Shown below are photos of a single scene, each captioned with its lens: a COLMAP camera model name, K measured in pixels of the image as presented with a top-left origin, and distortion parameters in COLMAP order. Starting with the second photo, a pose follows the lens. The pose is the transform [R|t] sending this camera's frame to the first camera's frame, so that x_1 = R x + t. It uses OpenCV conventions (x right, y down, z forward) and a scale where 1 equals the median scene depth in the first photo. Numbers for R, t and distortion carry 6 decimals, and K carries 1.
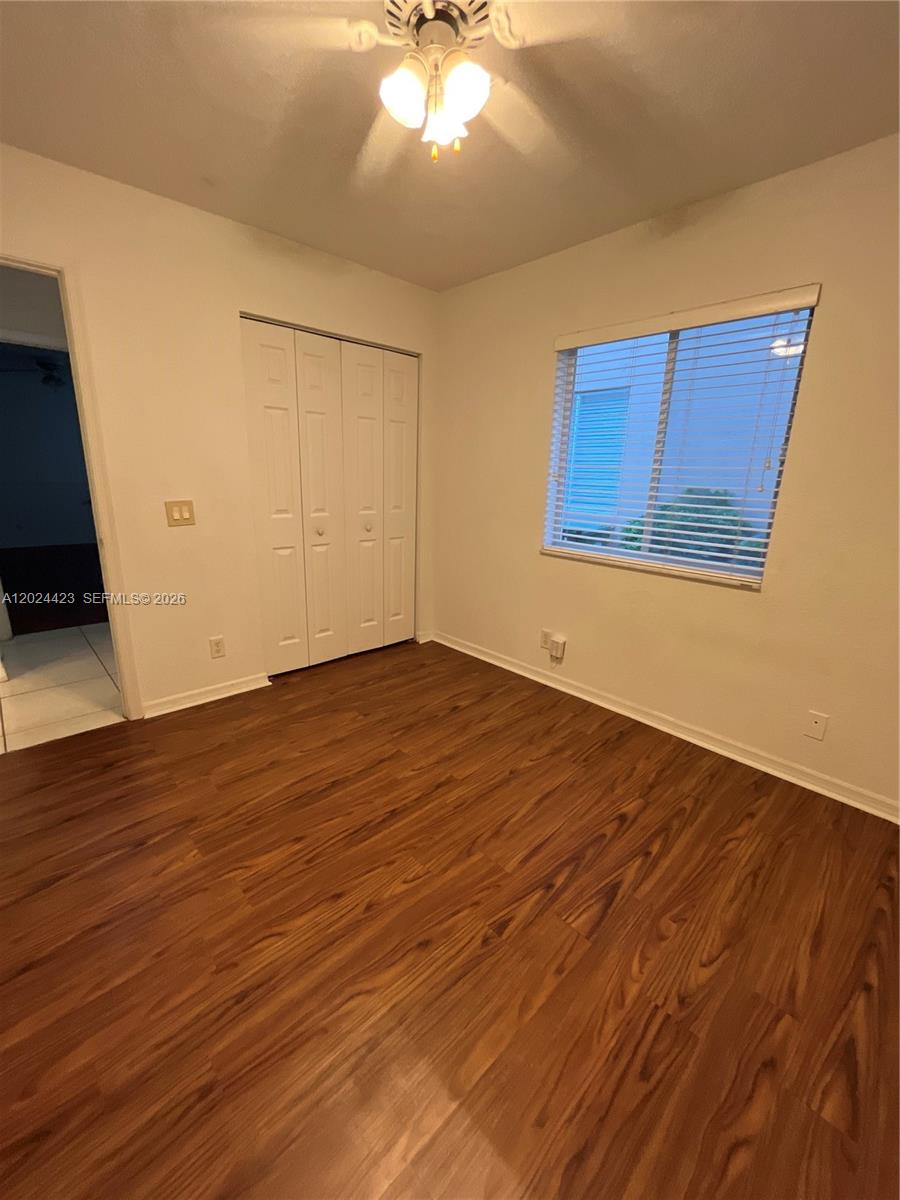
lens RADIAL K [[488.7, 0, 447.0], [0, 488.7, 600.0], [0, 0, 1]] dist [-0.002356, 0.000563]
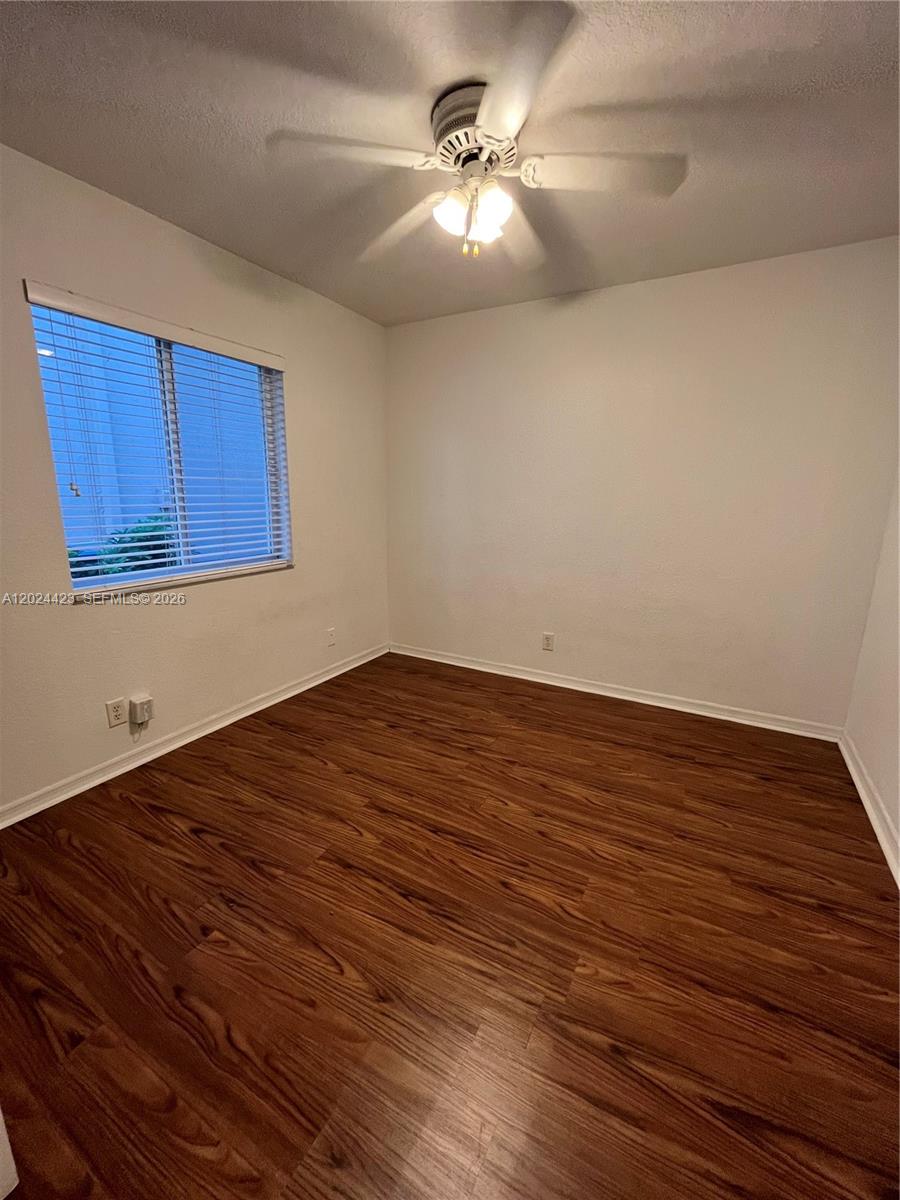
lens RADIAL K [[488.7, 0, 447.5], [0, 488.7, 599.0], [0, 0, 1]] dist [-0.002356, 0.000563]
pose [[-0.296294, -0.234509, 0.925859, -0.916833], [0.227872, 0.924036, 0.306971, -0.297699], [-0.927515, 0.301931, -0.220348, 1.041509]]
